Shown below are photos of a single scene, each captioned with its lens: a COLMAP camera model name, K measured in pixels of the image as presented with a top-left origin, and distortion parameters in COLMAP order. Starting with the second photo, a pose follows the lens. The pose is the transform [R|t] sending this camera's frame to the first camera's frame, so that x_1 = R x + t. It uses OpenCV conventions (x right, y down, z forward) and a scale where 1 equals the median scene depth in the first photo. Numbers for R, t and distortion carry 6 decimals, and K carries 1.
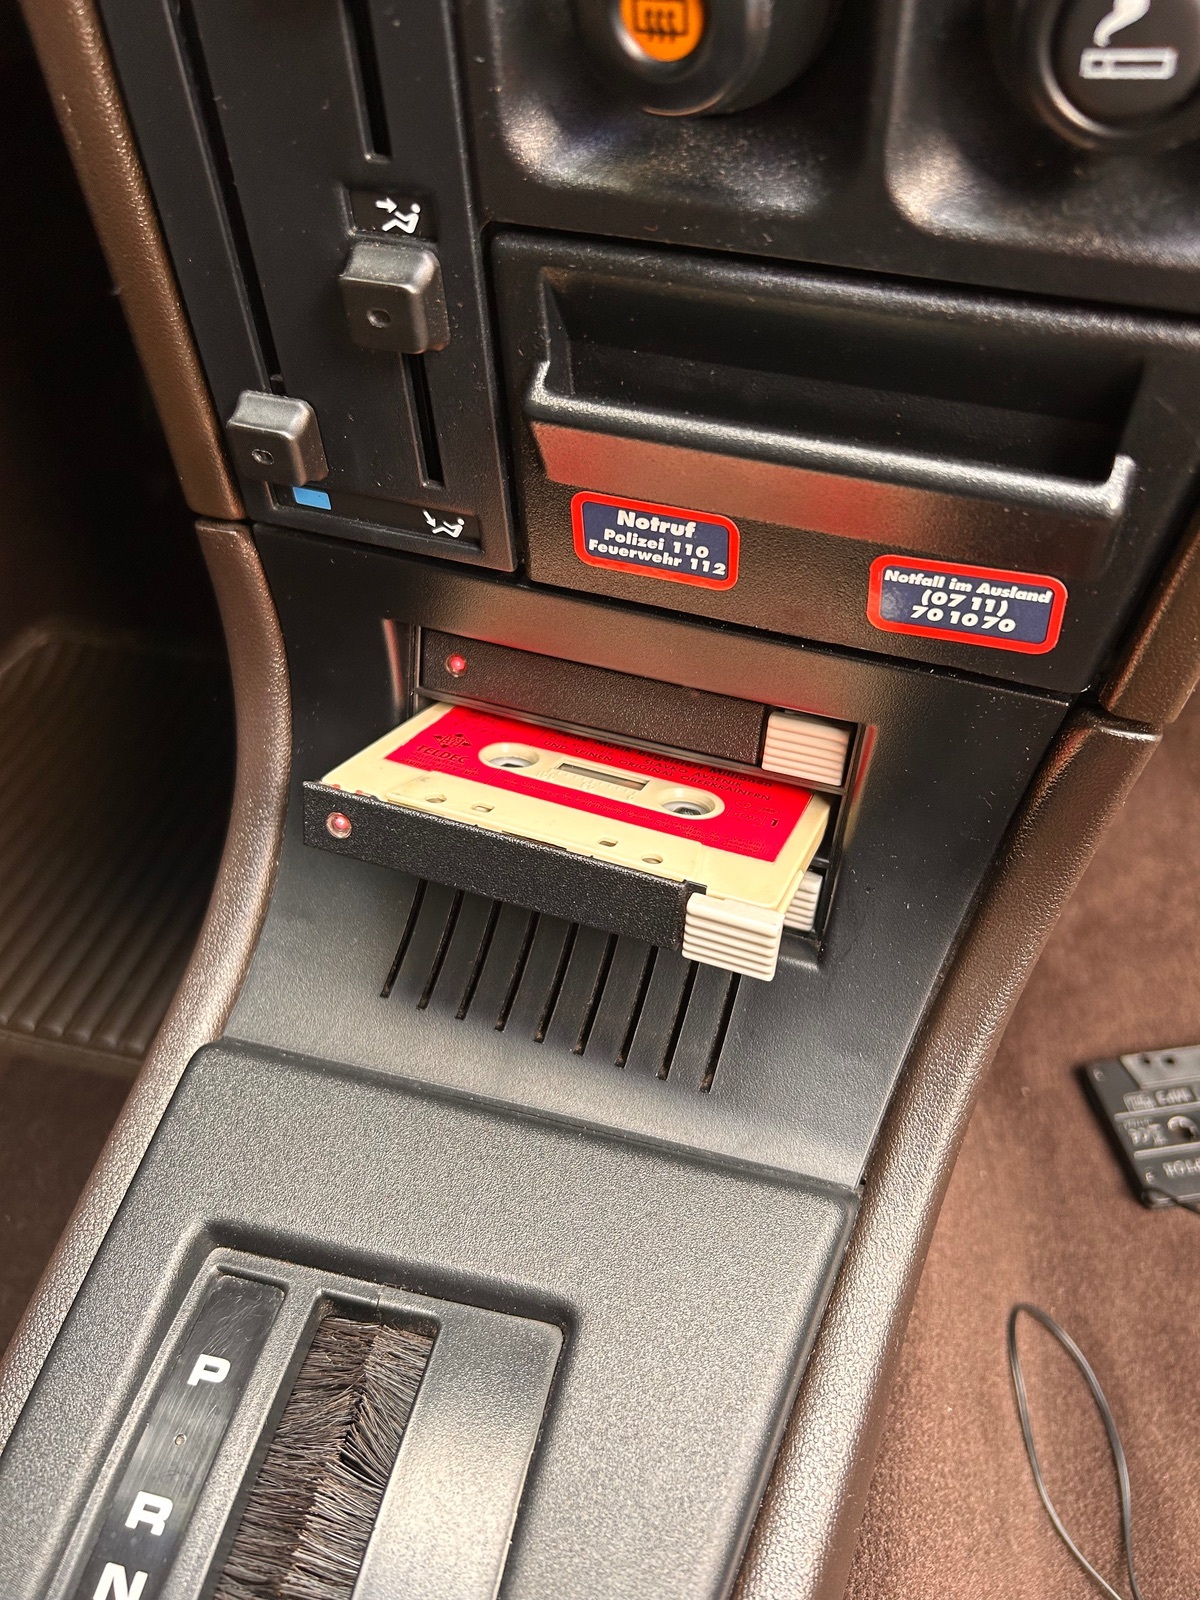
lens RADIAL K [[1212.9, 0, 620.5], [0, 1212.9, 770.4], [0, 0, 1]] dist [0.040179, -0.049391]
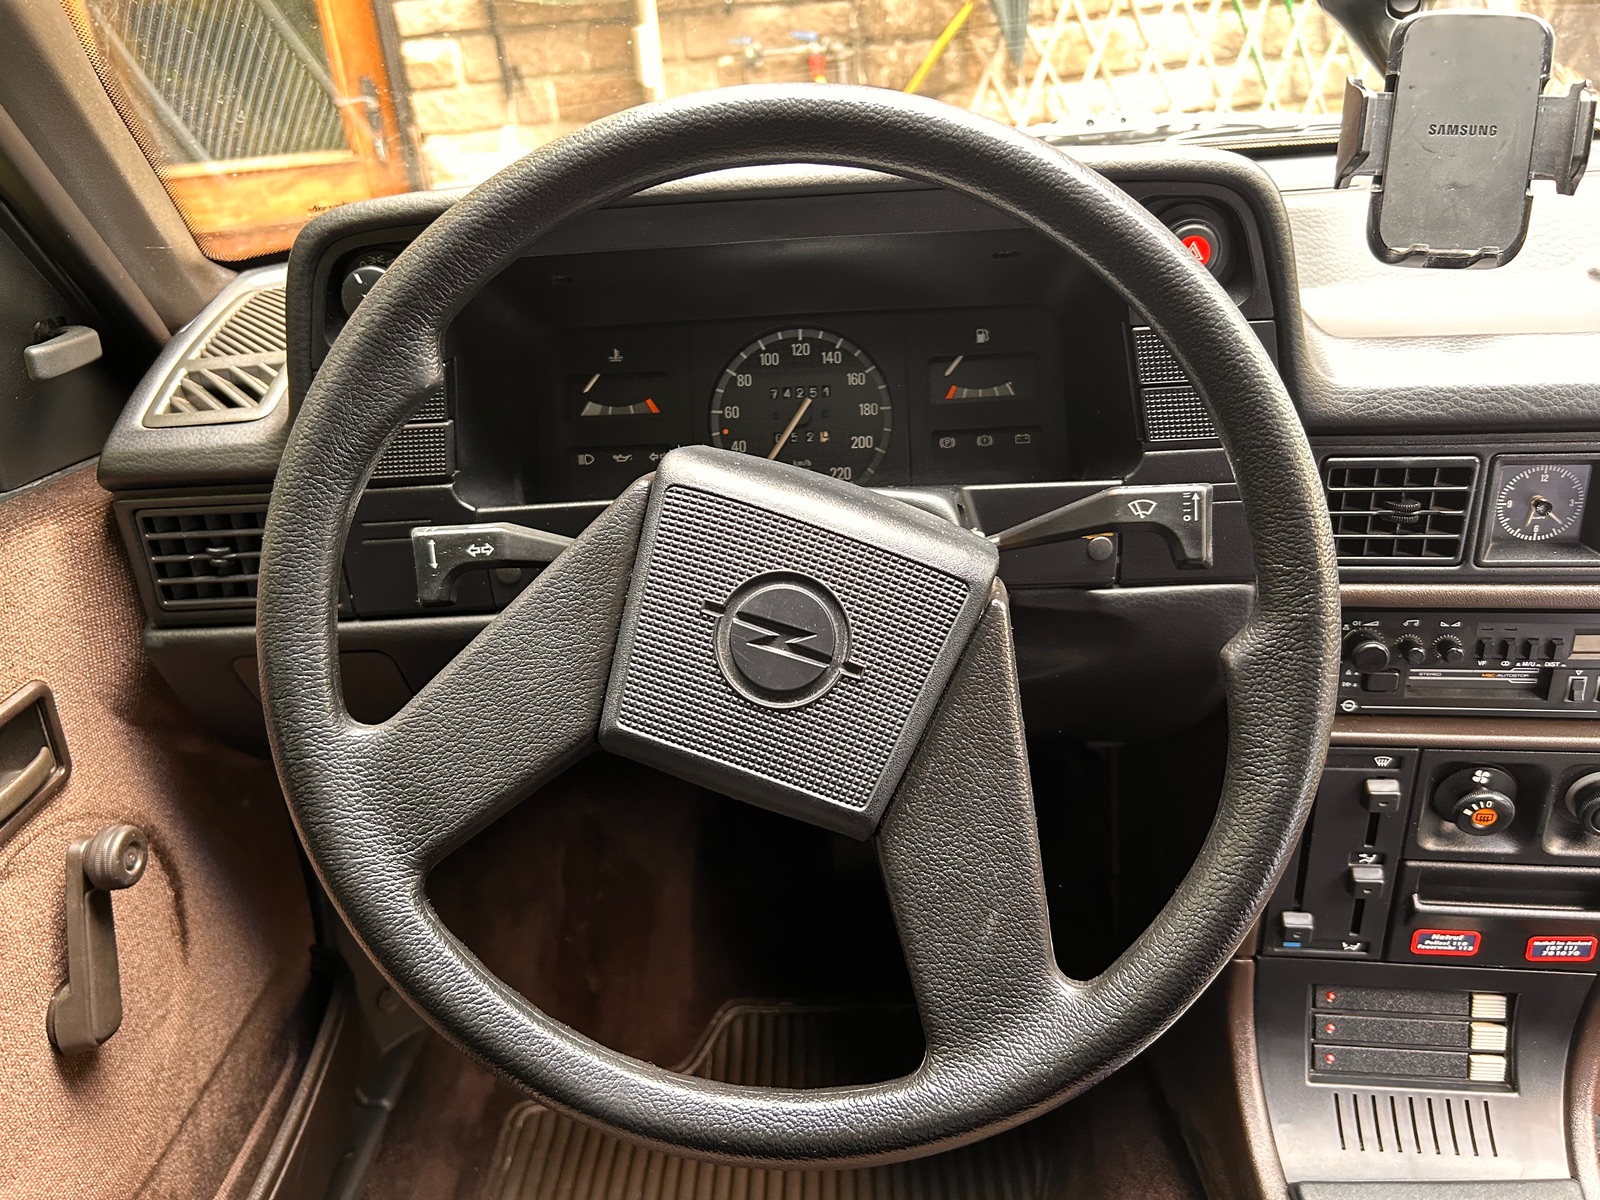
lens RADIAL K [[1212.9, 0, 797.3], [0, 1212.9, 598.9], [0, 0, 1]] dist [0.040179, -0.049391]
pose [[0.976384, -0.137797, 0.166389, -1.621507], [0.184834, 0.931544, -0.313150, -0.286190], [-0.111848, 0.336509, 0.935014, -1.591195]]
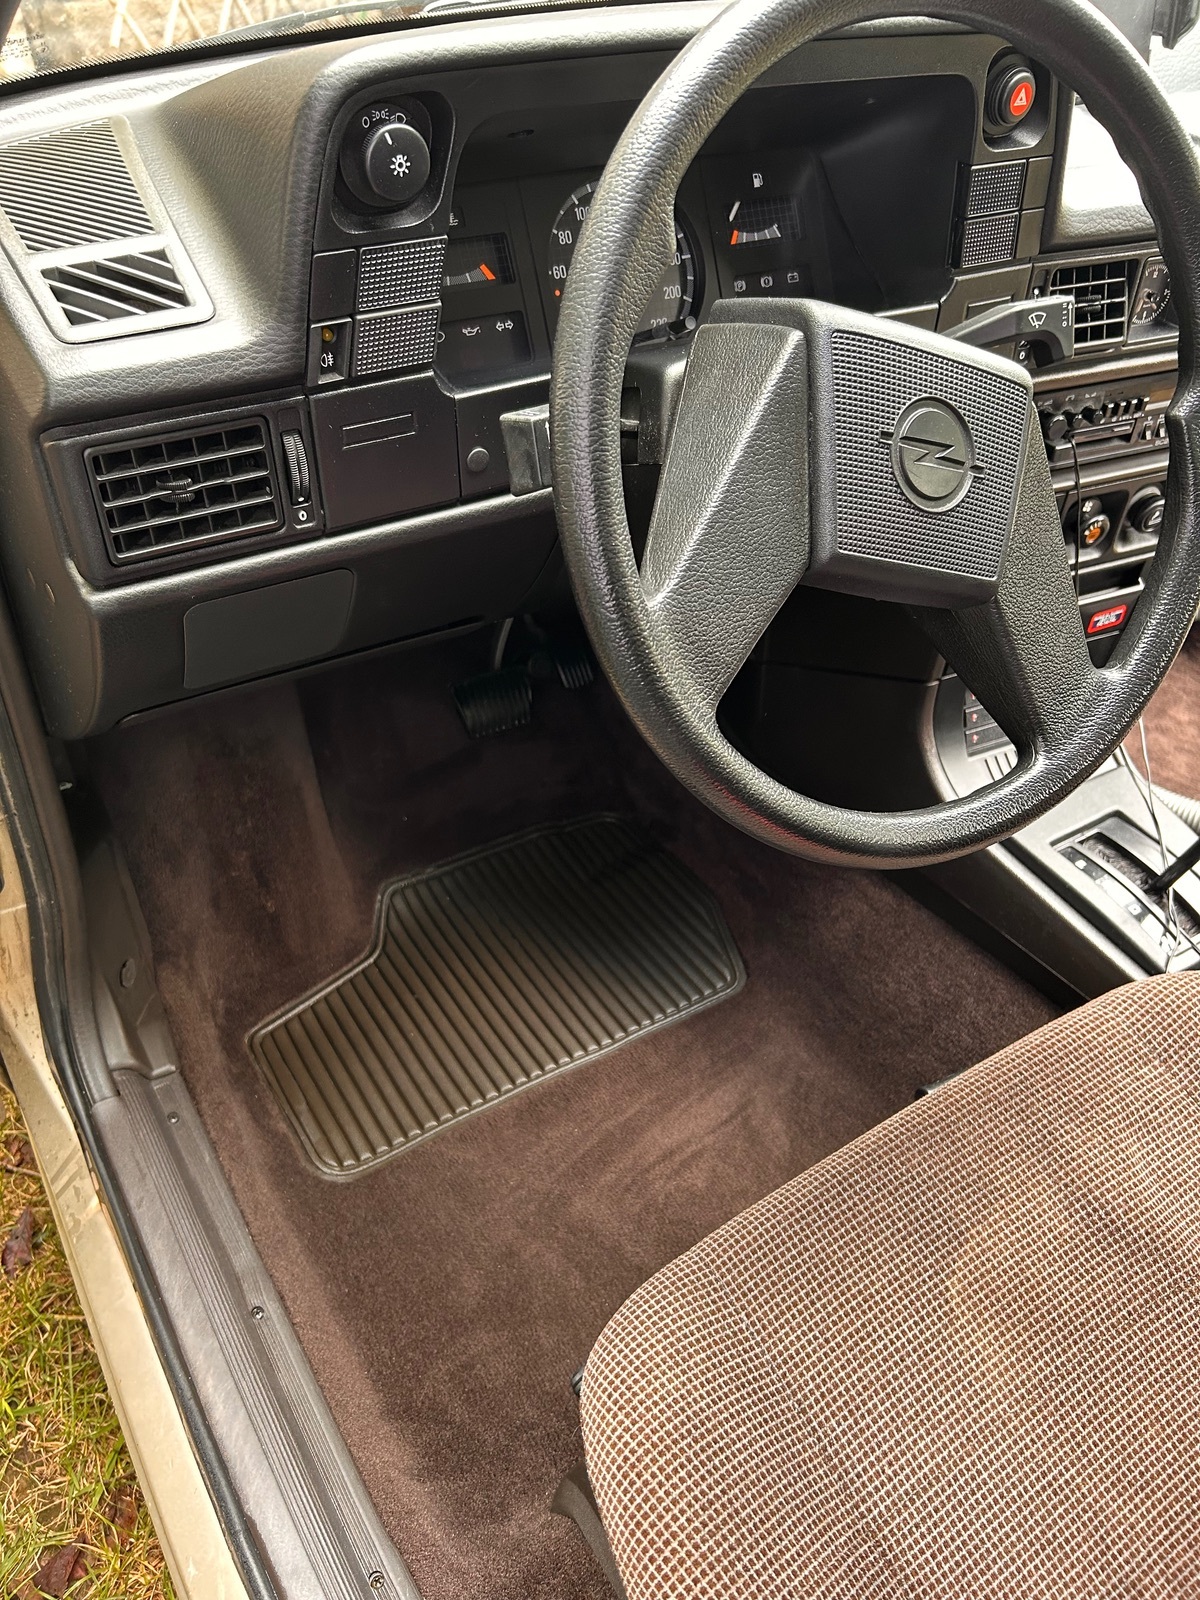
lens RADIAL K [[1212.9, 0, 606.3], [0, 1212.9, 801.0], [0, 0, 1]] dist [0.040179, -0.049391]
pose [[0.703033, -0.435056, 0.562557, -3.175582], [0.462249, 0.880699, 0.103416, -0.714304], [-0.540435, 0.187336, 0.820265, -1.291184]]
